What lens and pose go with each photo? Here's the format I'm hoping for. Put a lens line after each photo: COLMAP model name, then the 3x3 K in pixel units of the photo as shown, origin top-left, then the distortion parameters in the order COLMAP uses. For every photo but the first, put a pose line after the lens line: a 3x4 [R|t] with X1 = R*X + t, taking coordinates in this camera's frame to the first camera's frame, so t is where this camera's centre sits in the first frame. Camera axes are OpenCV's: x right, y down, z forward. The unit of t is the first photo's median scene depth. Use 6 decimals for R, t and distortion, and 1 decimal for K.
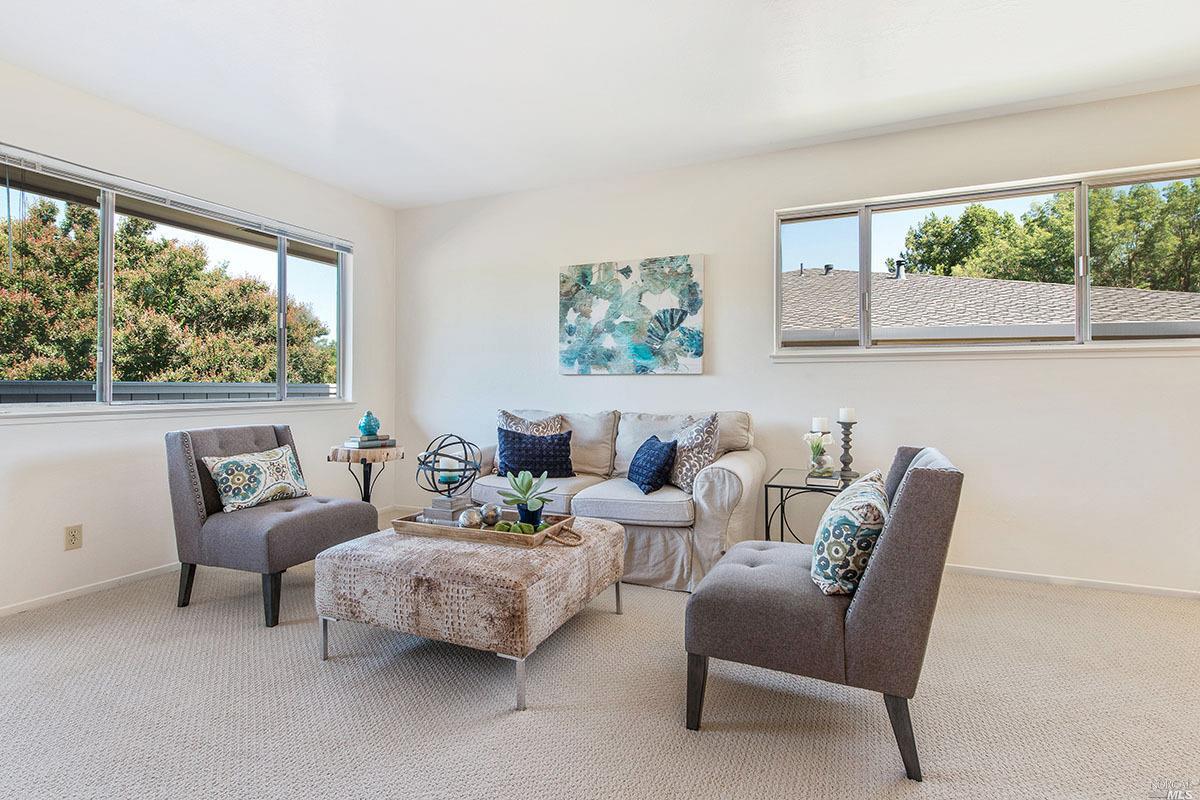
lens RADIAL K [[584.3, 0, 598.7], [0, 584.3, 386.6], [0, 0, 1]] dist [0.003605, -0.001038]
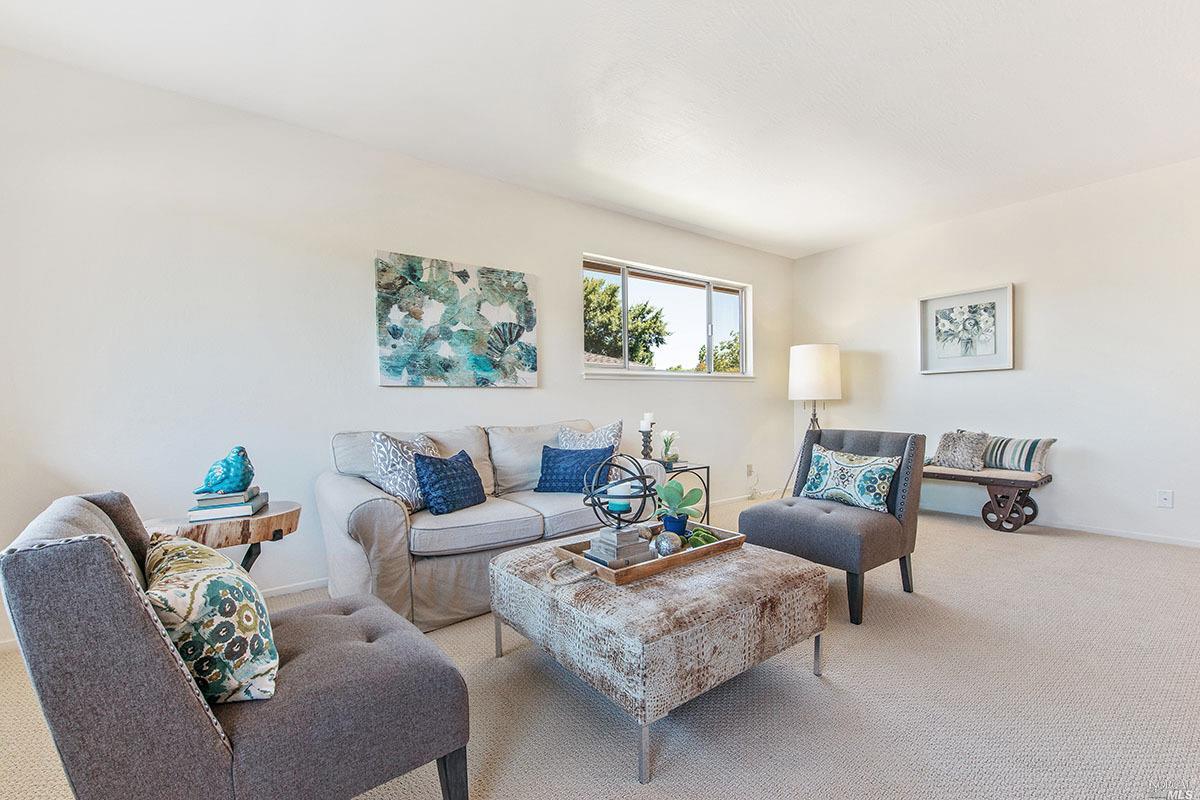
lens RADIAL K [[511.8, 0, 590.9], [0, 511.8, 420.9], [0, 0, 1]] dist [0.000582, -0.000085]
pose [[0.493517, -0.042136, 0.868715, -0.580064], [0.013264, 0.999074, 0.040924, 0.002912], [-0.869635, -0.008675, 0.493619, 0.431104]]
